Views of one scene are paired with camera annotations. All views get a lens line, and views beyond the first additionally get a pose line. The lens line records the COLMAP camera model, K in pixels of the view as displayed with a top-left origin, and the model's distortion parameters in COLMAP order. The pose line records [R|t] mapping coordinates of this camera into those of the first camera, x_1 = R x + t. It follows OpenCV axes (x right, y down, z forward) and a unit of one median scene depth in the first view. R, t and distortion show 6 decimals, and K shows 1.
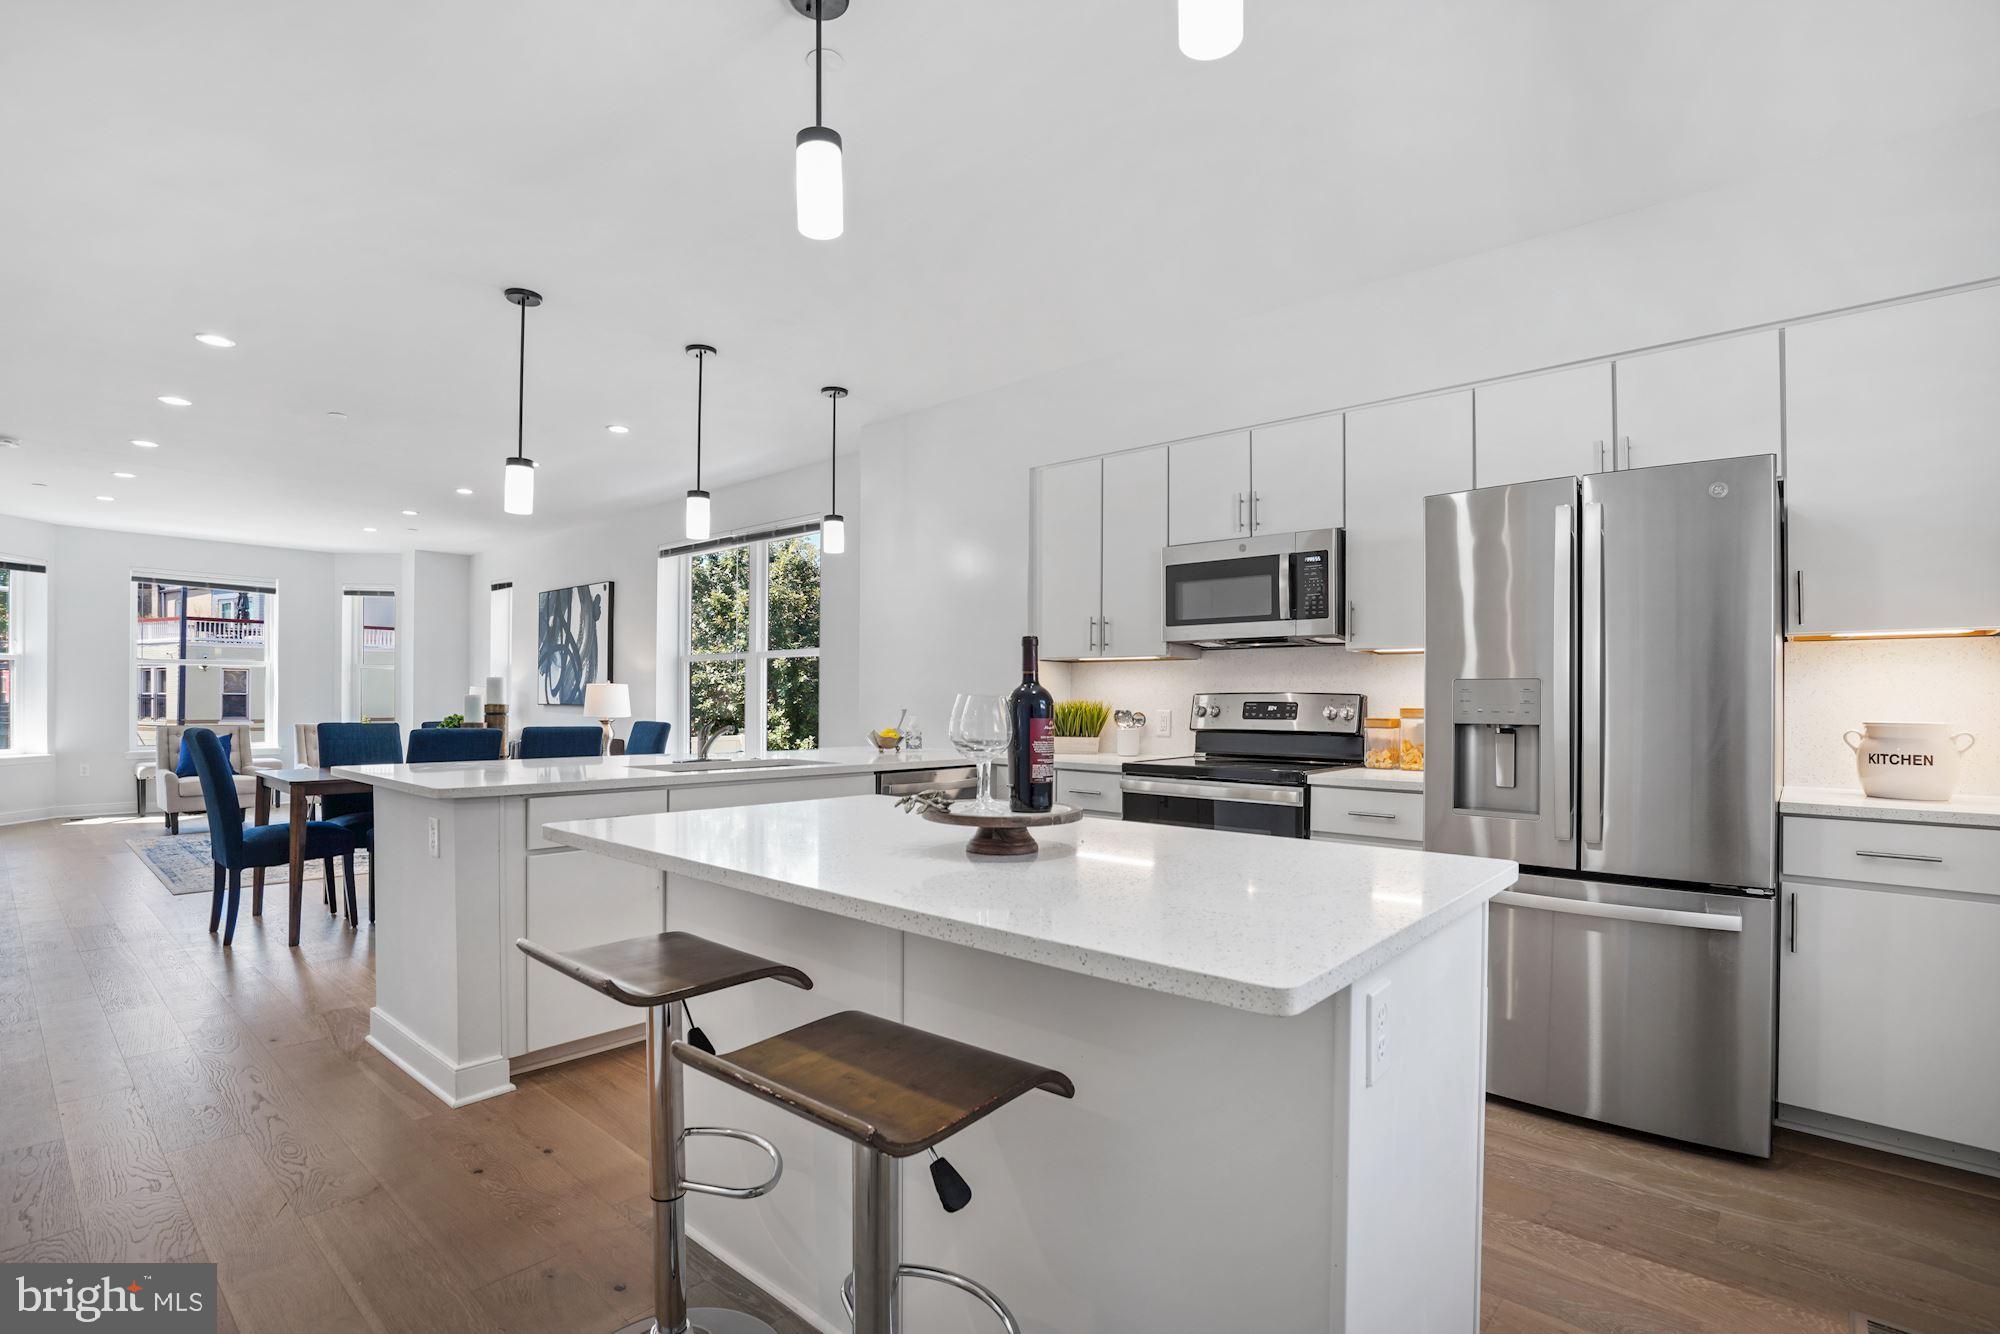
lens RADIAL K [[933.2, 0, 1020.0], [0, 933.2, 691.3], [0, 0, 1]] dist [-0.053690, 0.010800]
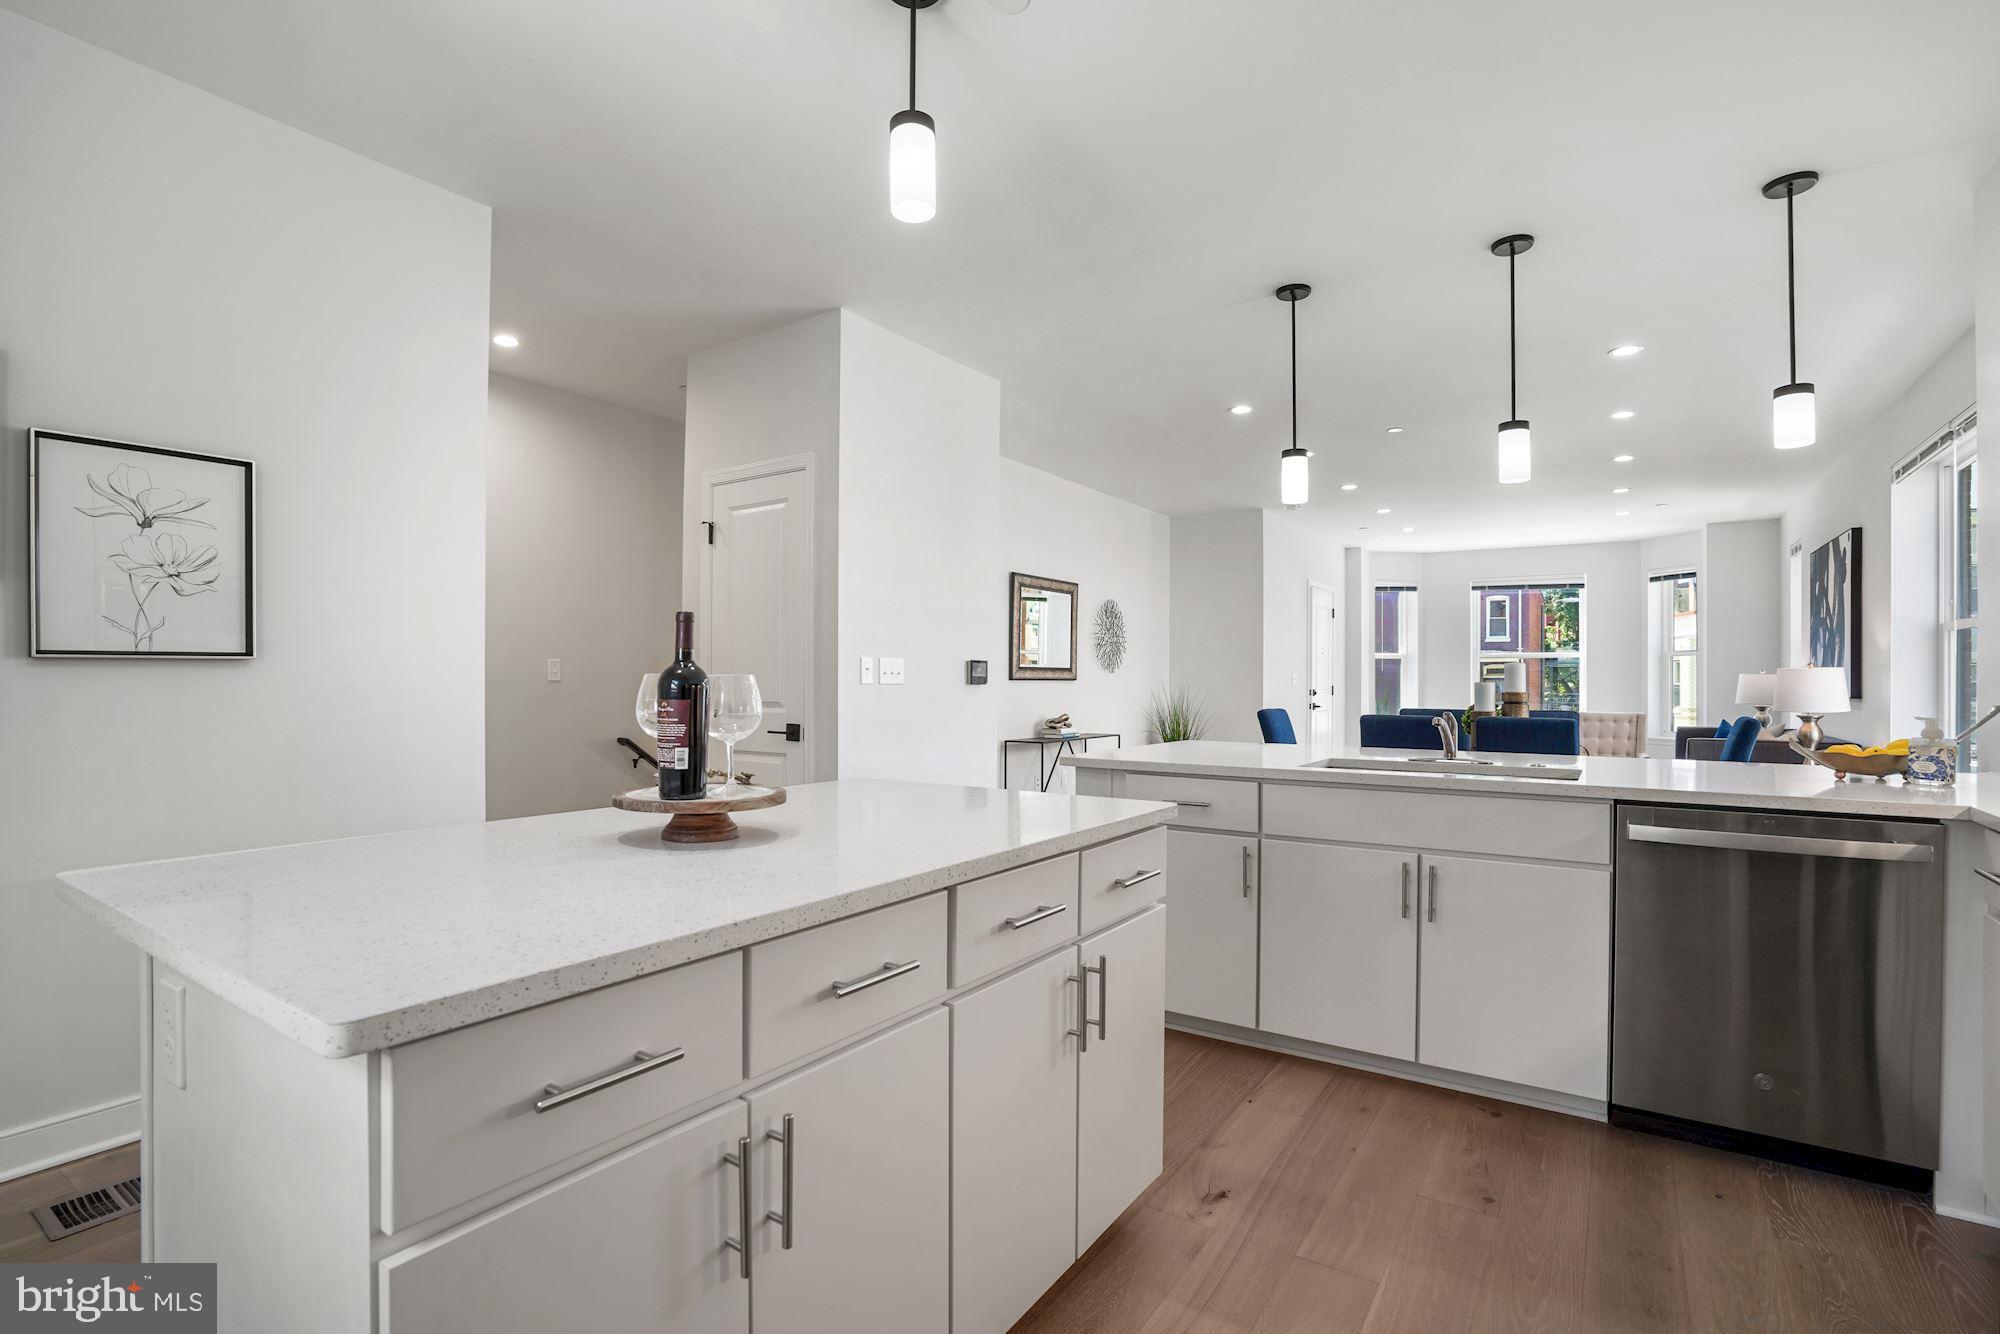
lens RADIAL K [[933.2, 0, 980.6], [0, 933.2, 677.1], [0, 0, 1]] dist [-0.053690, 0.010800]
pose [[0.091779, -0.009794, -0.995731, 0.189692], [0.003846, 0.999948, -0.009481, 0.003535], [0.995772, -0.002959, 0.091812, 0.230520]]
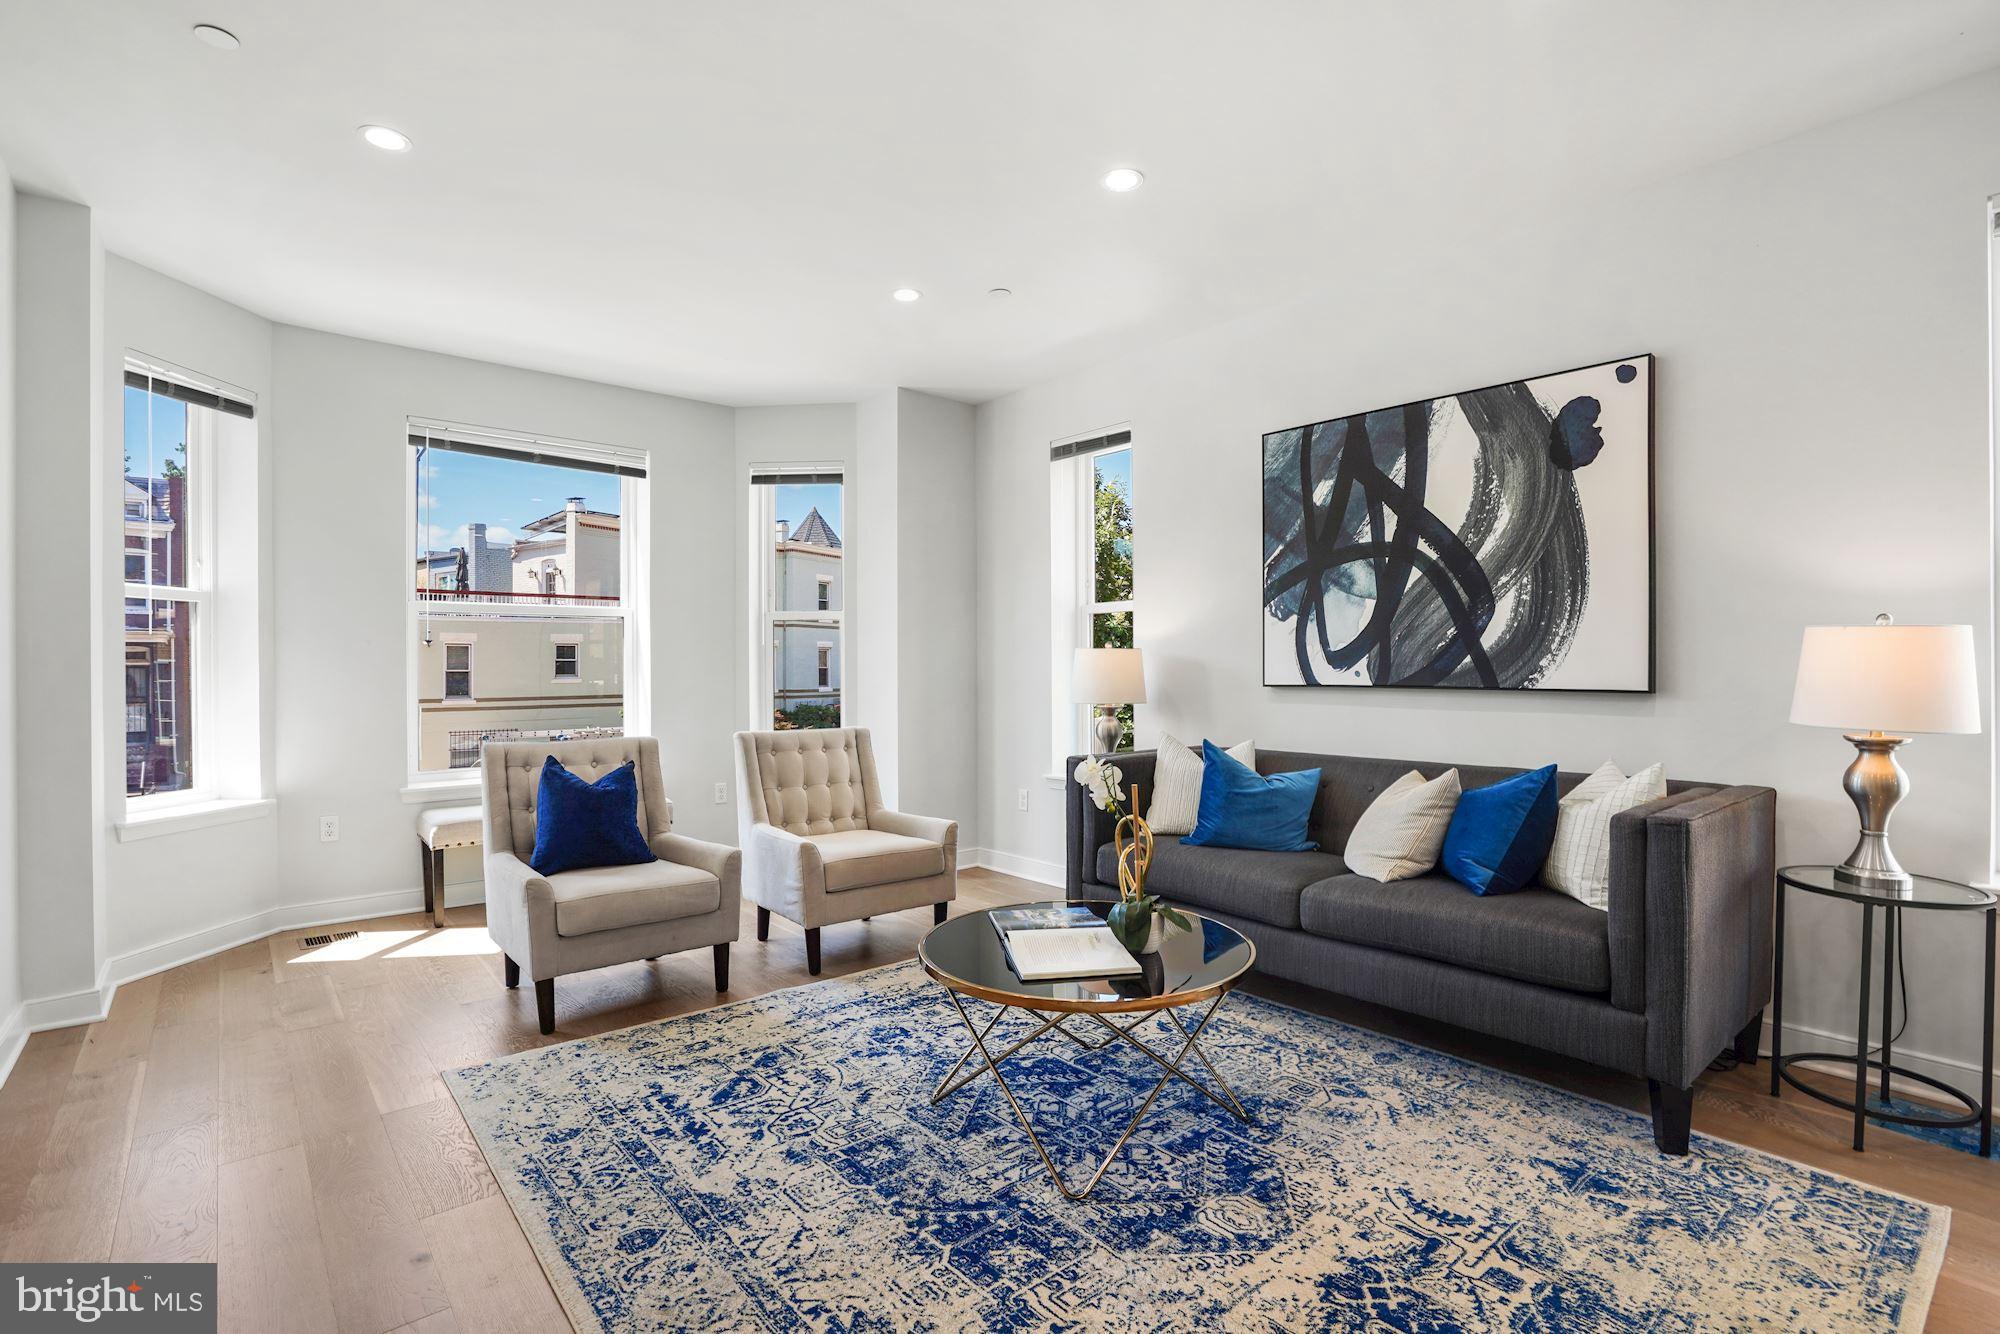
lens RADIAL K [[933.2, 0, 999.1], [0, 933.2, 672.9], [0, 0, 1]] dist [-0.053690, 0.010800]
pose [[0.986893, -0.008377, -0.161156, -0.609658], [0.010300, 0.999885, 0.011103, 0.001636], [0.161044, -0.012618, 0.986867, 0.570034]]
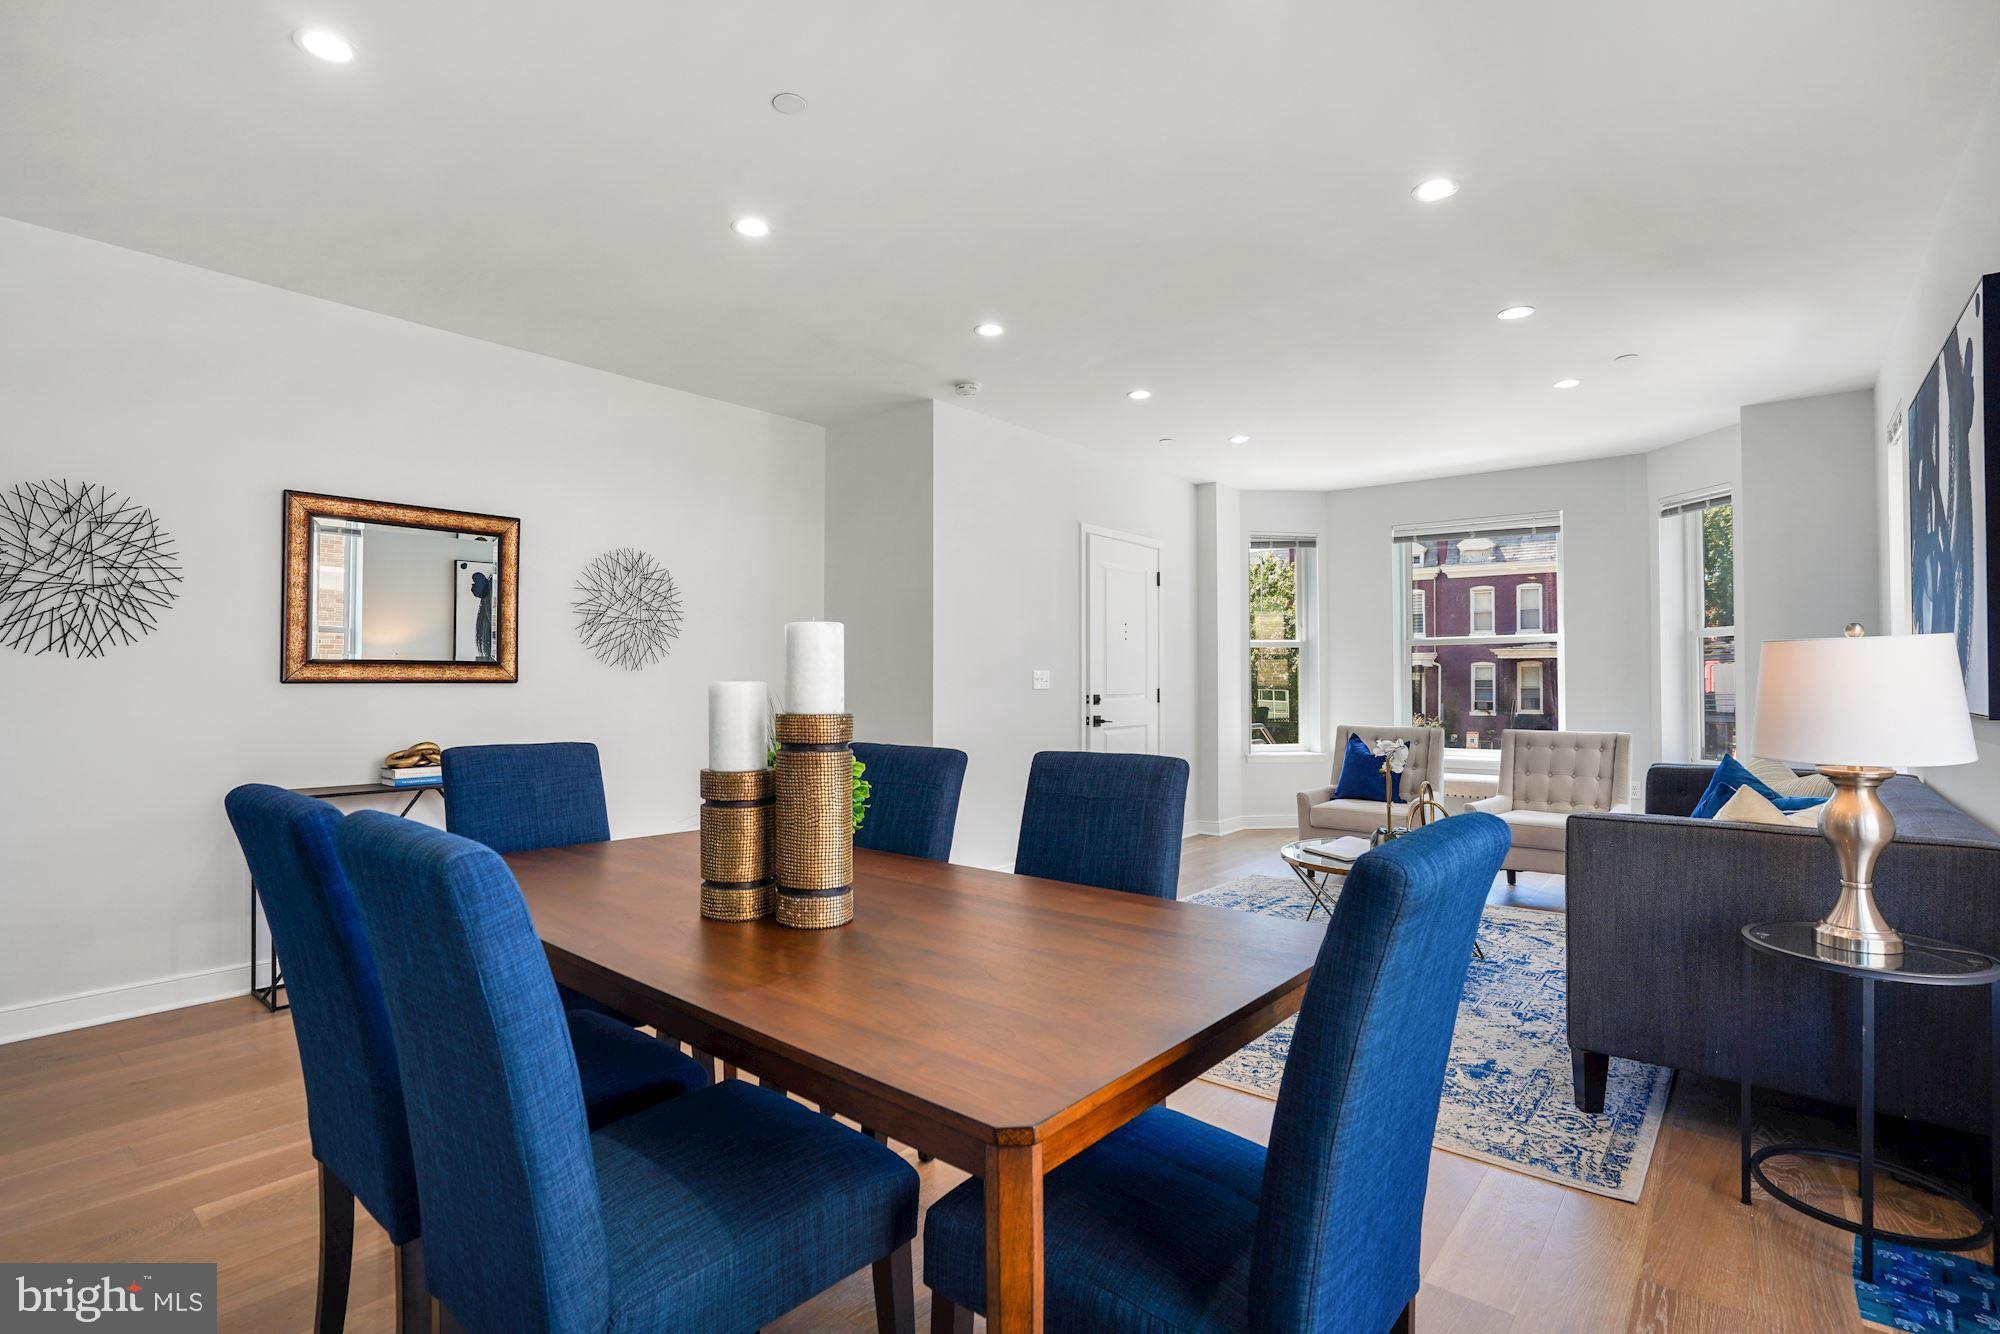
lens RADIAL K [[933.2, 0, 984.0], [0, 933.2, 677.6], [0, 0, 1]] dist [-0.053690, 0.010800]
pose [[-0.012486, -0.011809, -0.999852, -0.165129], [0.008871, 0.999890, -0.011920, 0.004187], [0.999883, -0.009018, -0.012380, 0.661511]]
